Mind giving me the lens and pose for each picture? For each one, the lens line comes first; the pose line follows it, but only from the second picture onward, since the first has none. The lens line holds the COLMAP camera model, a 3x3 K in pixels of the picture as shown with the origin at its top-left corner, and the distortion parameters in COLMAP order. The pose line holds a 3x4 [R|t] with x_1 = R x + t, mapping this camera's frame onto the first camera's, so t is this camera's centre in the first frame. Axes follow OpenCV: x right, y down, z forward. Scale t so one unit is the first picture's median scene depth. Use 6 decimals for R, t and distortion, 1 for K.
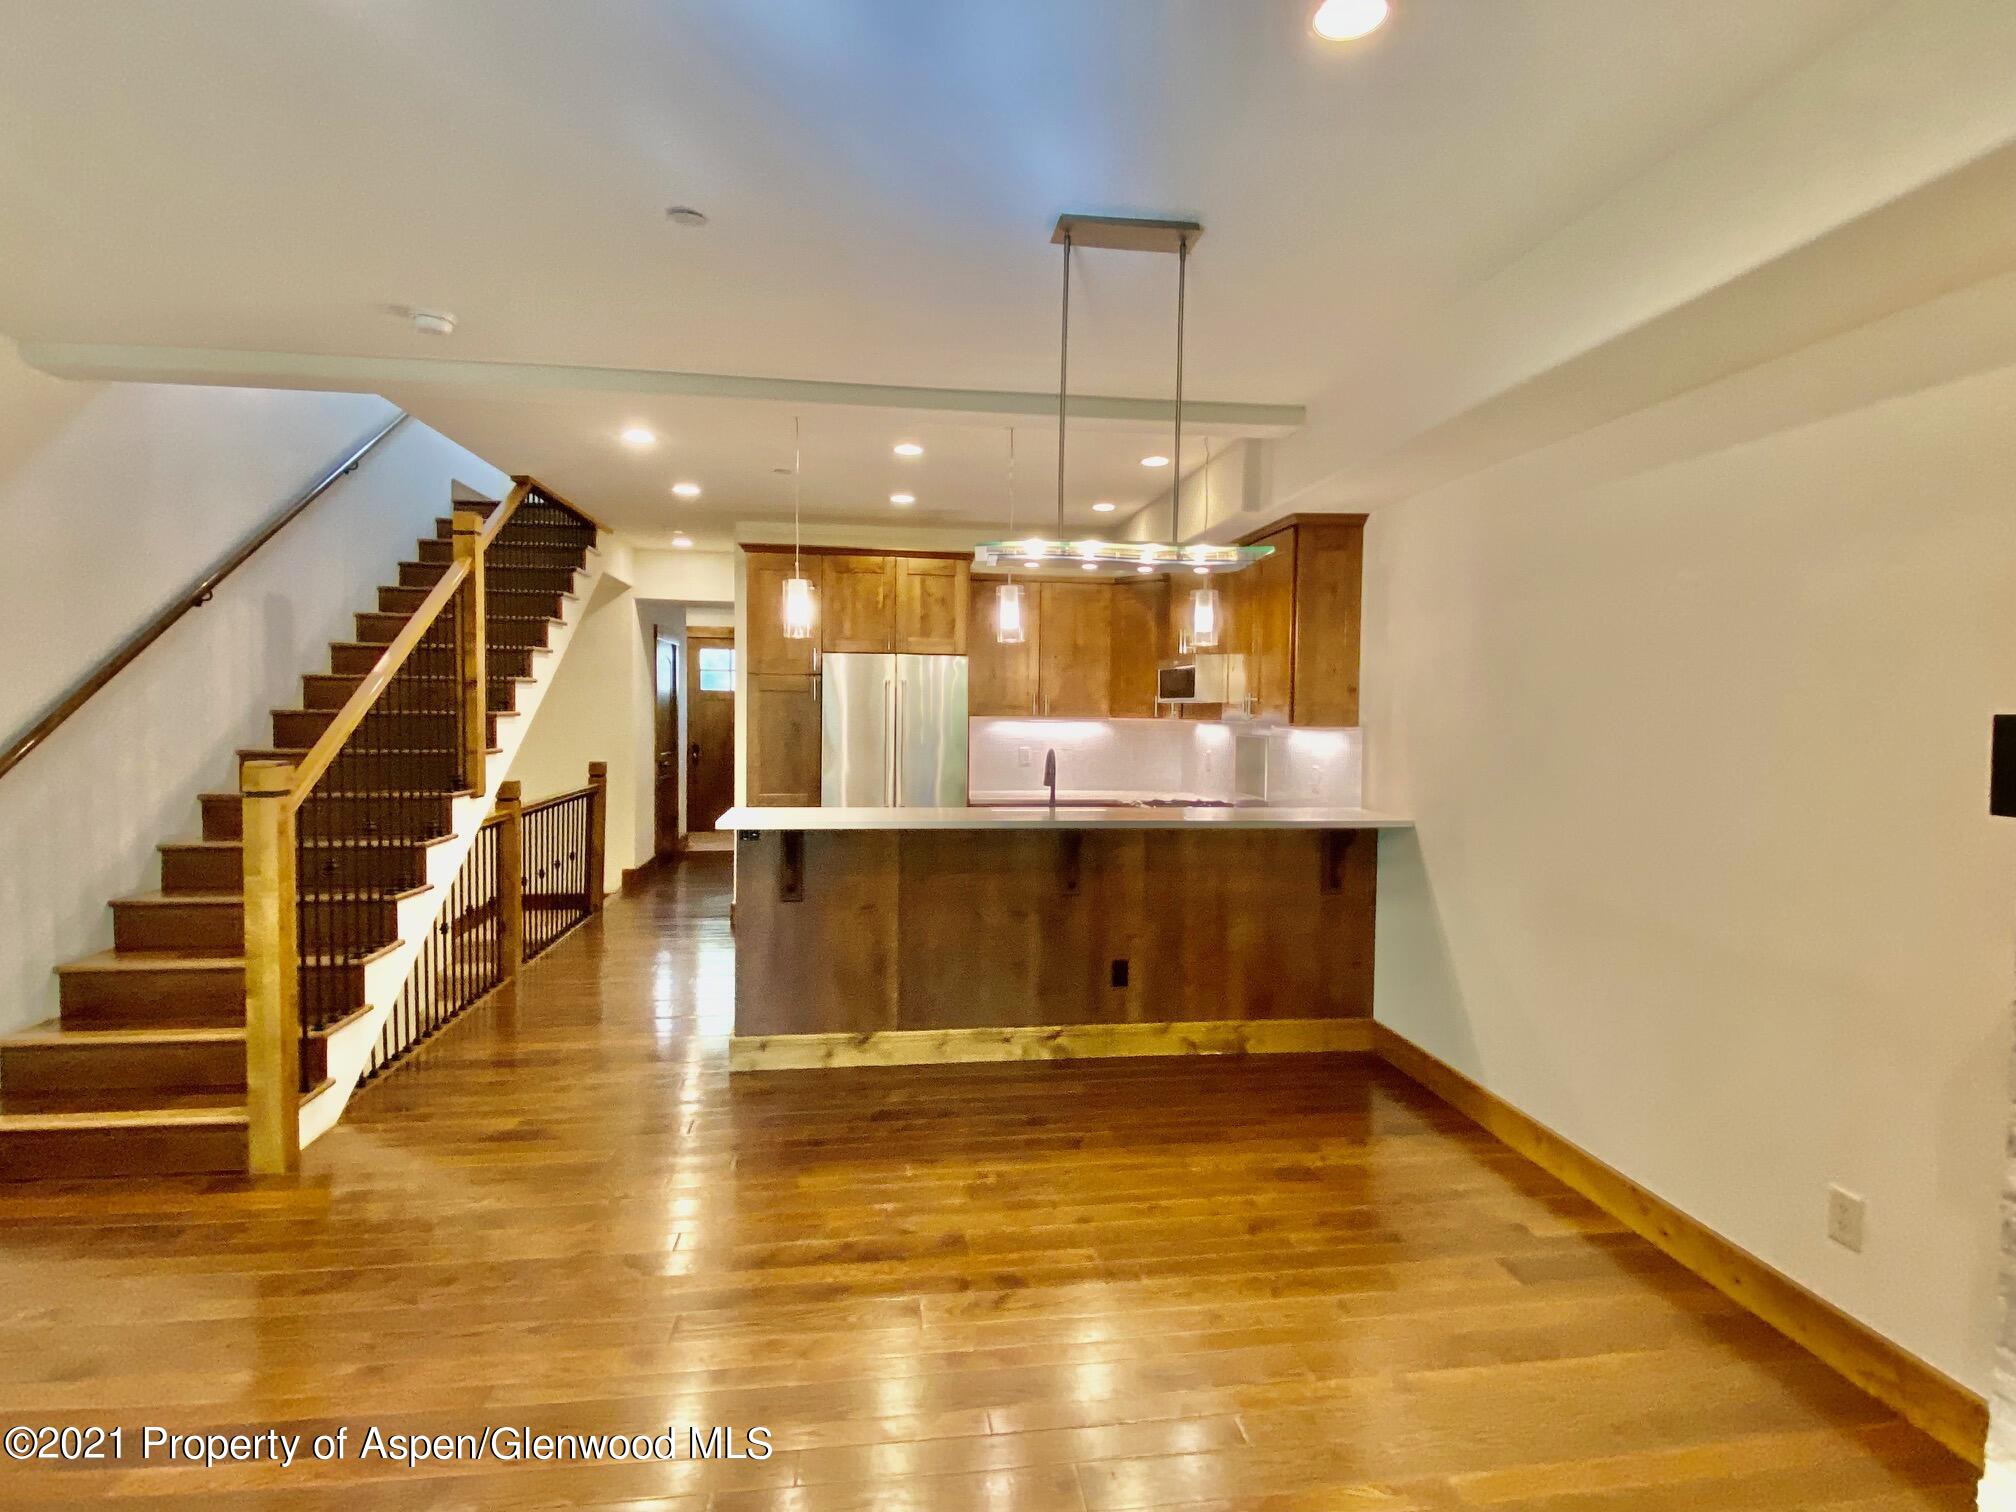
lens RADIAL K [[1033.3, 0, 1013.9], [0, 1033.3, 744.0], [0, 0, 1]] dist [0.036857, -0.035893]
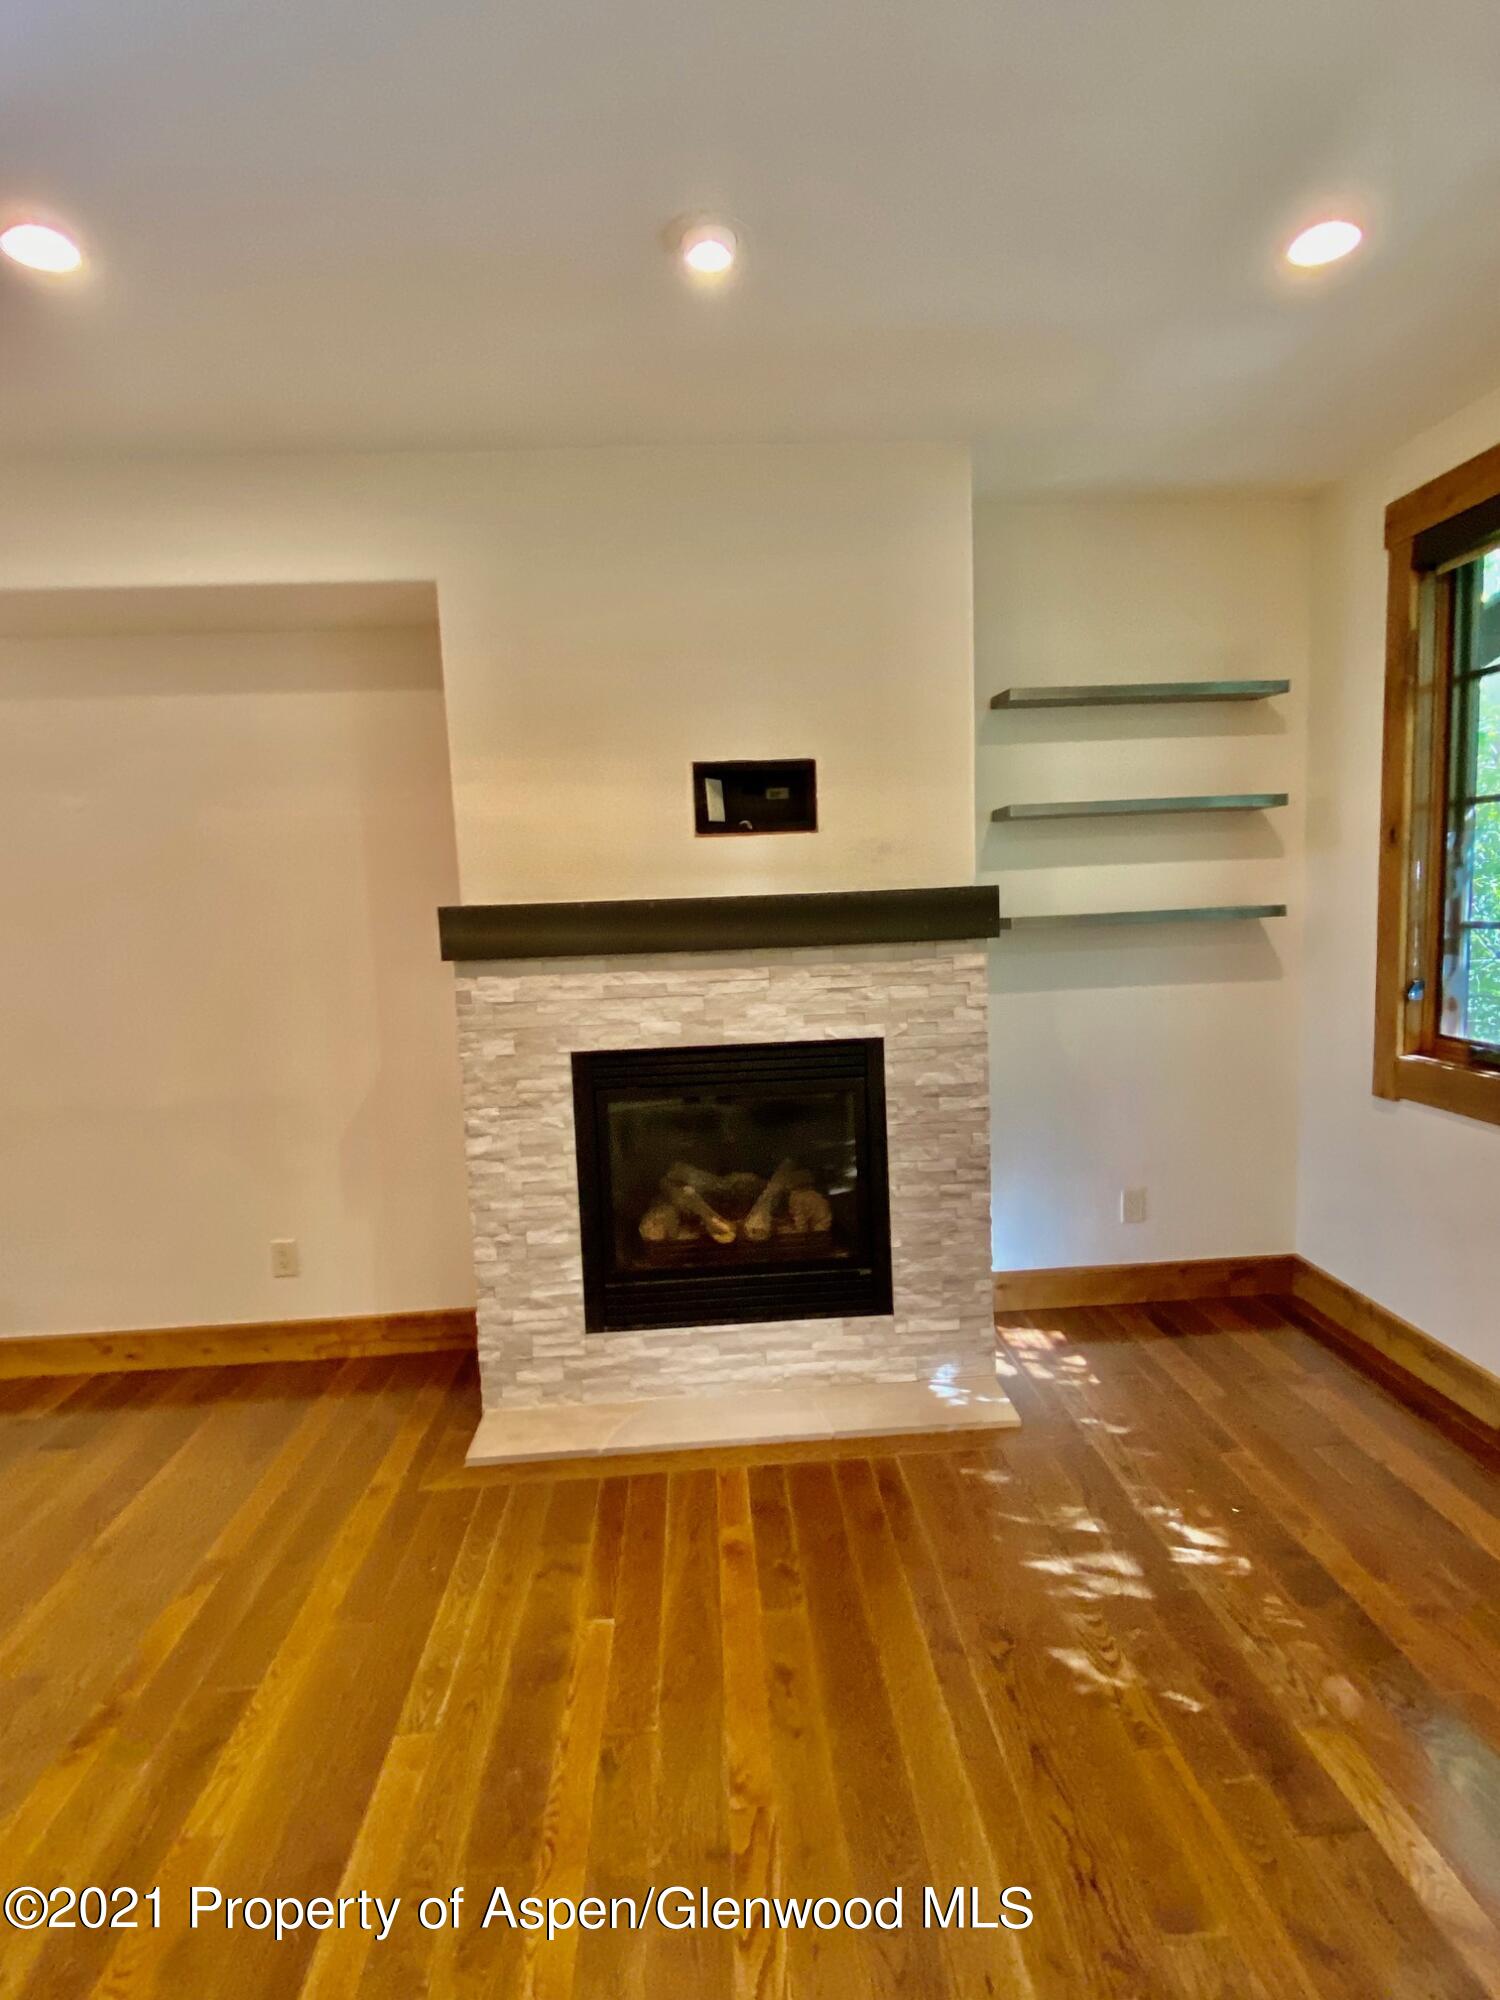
lens RADIAL K [[1033.1, 0, 753.9], [0, 1033.1, 1005.8], [0, 0, 1]] dist [0.064789, -0.095917]
pose [[0.065241, -0.124376, 0.990088, -0.524578], [0.082284, 0.989493, 0.118879, -0.015937], [-0.994471, 0.073712, 0.074790, 0.188135]]
